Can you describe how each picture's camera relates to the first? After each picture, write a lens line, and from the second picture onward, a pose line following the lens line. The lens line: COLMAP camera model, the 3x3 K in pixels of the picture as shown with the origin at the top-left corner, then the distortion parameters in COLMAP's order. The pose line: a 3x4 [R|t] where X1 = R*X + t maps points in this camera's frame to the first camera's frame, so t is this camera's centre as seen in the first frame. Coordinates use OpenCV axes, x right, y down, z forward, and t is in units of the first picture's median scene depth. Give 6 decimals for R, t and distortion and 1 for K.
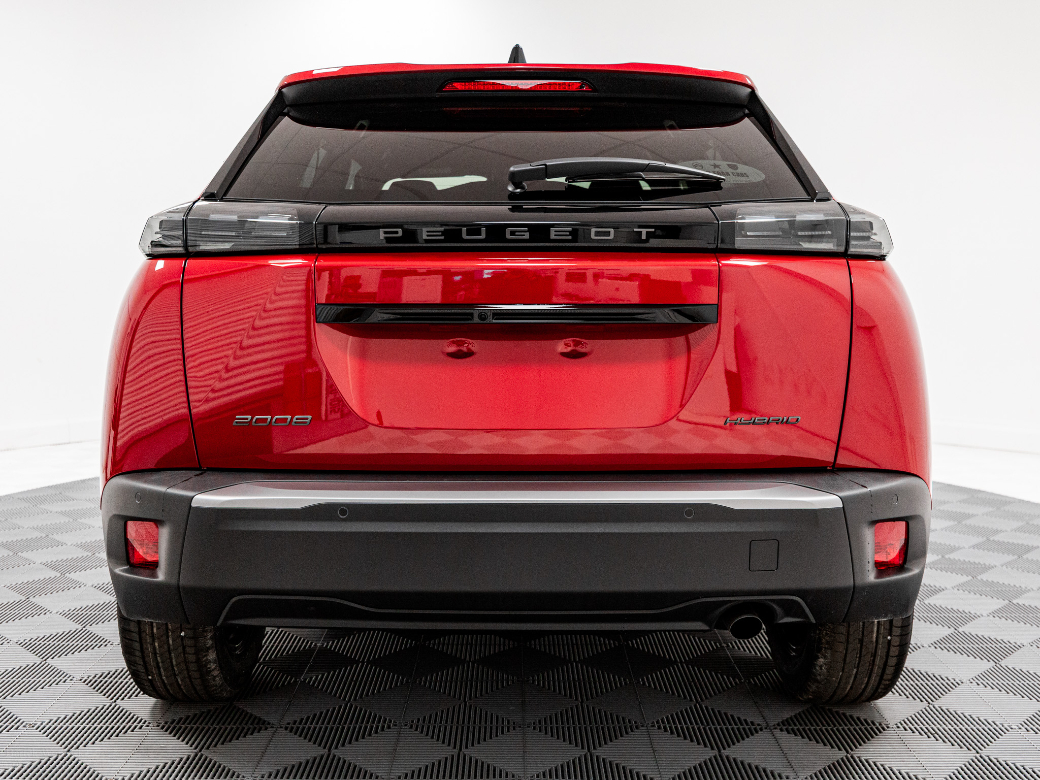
lens RADIAL K [[1100.4, 0, 520.0], [0, 1100.4, 390.0], [0, 0, 1]] dist [0.010309, 0.023412]
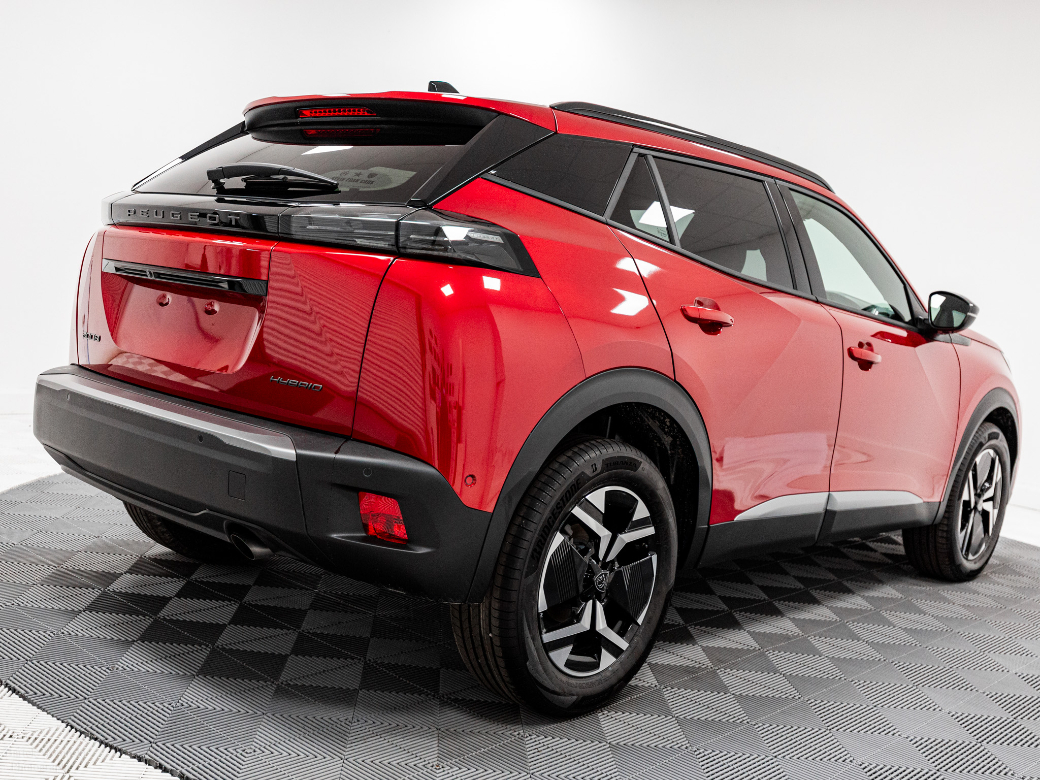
lens RADIAL K [[1100.4, 0, 520.0], [0, 1100.4, 390.0], [0, 0, 1]] dist [0.010309, 0.023412]
pose [[0.741115, 0.152529, -0.653822, 1.143529], [-0.185478, 0.982466, 0.018957, -0.032158], [0.645249, 0.107220, 0.756411, 0.251968]]
